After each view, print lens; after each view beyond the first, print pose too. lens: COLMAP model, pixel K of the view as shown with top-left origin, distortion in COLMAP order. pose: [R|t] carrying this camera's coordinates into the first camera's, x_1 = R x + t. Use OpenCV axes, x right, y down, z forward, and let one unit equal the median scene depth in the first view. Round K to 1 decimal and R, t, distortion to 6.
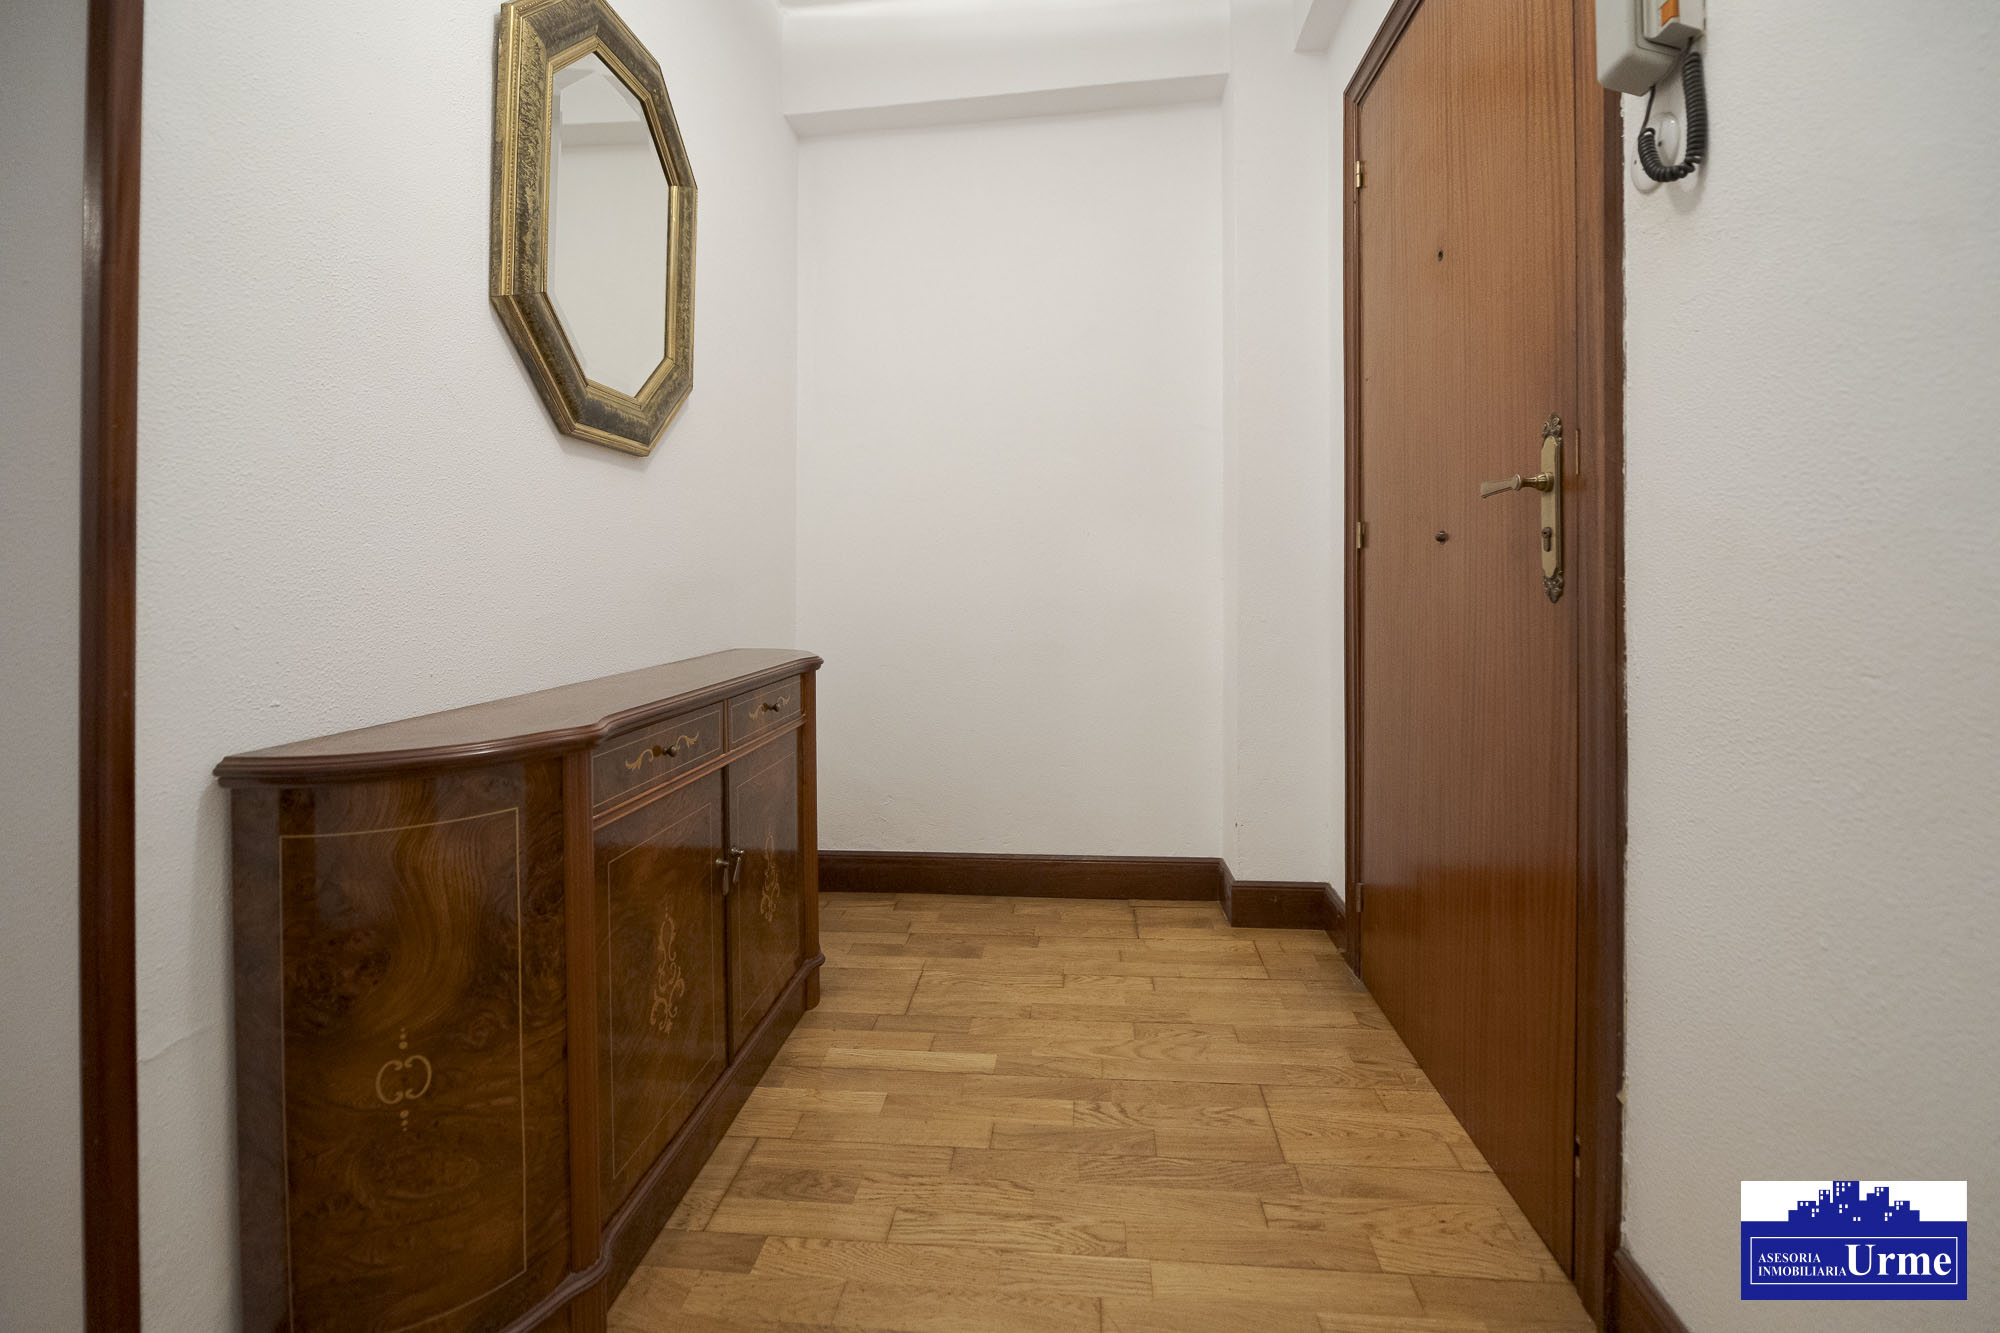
lens RADIAL K [[938.7, 0, 1006.1], [0, 938.7, 602.9], [0, 0, 1]] dist [-0.004784, -0.001310]
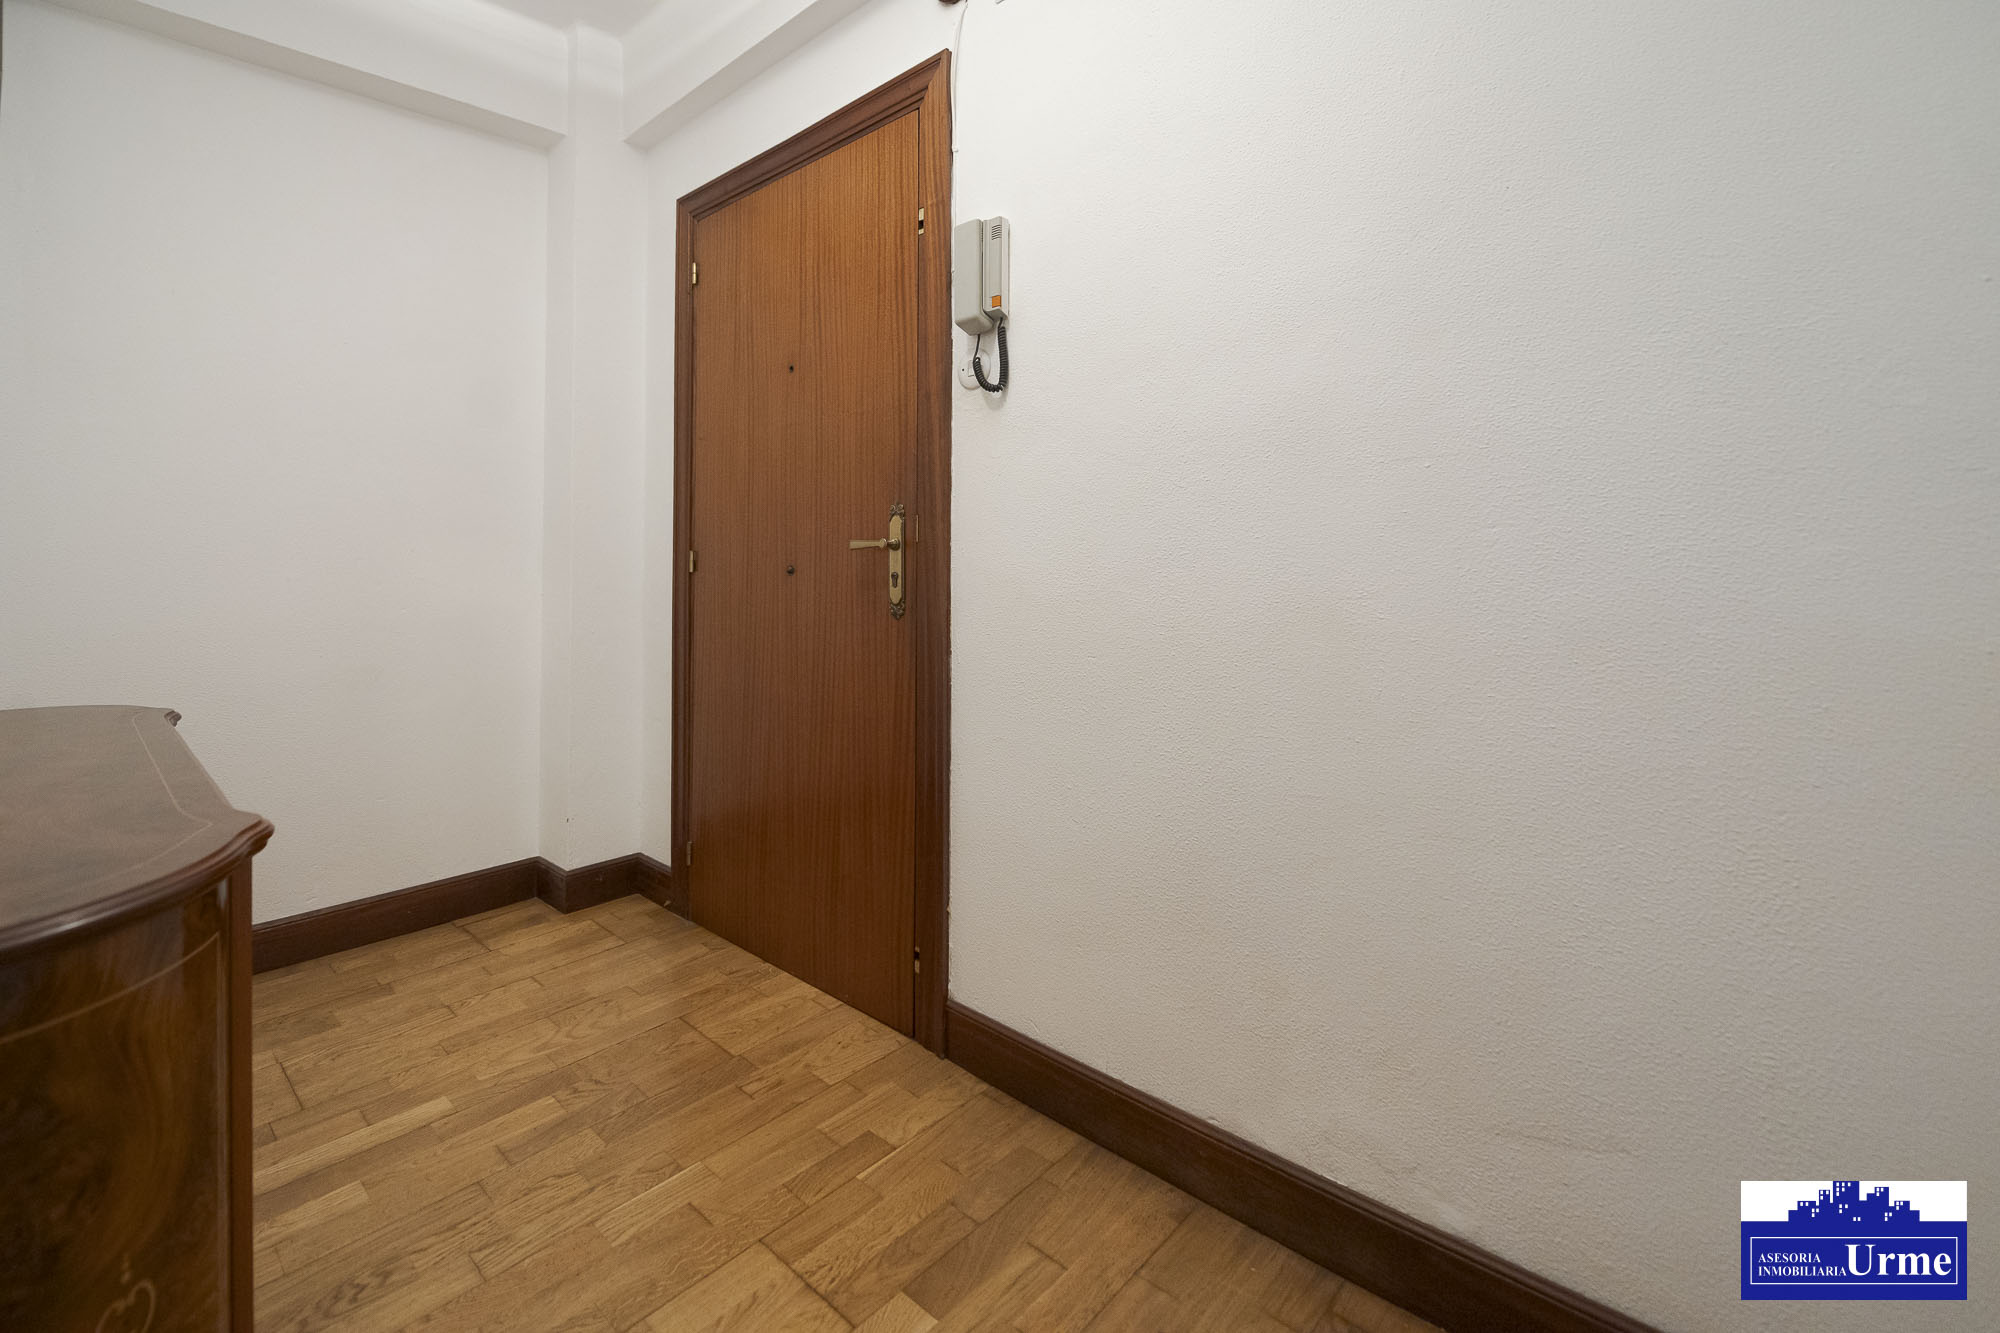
lens RADIAL K [[822.7, 0, 1029.2], [0, 822.7, 598.3], [0, 0, 1]] dist [-0.002308, -0.000573]
pose [[0.576386, -0.010064, 0.817116, -0.375810], [0.010293, 0.999934, 0.005055, -0.035901], [-0.817113, 0.005497, 0.576451, 0.008853]]
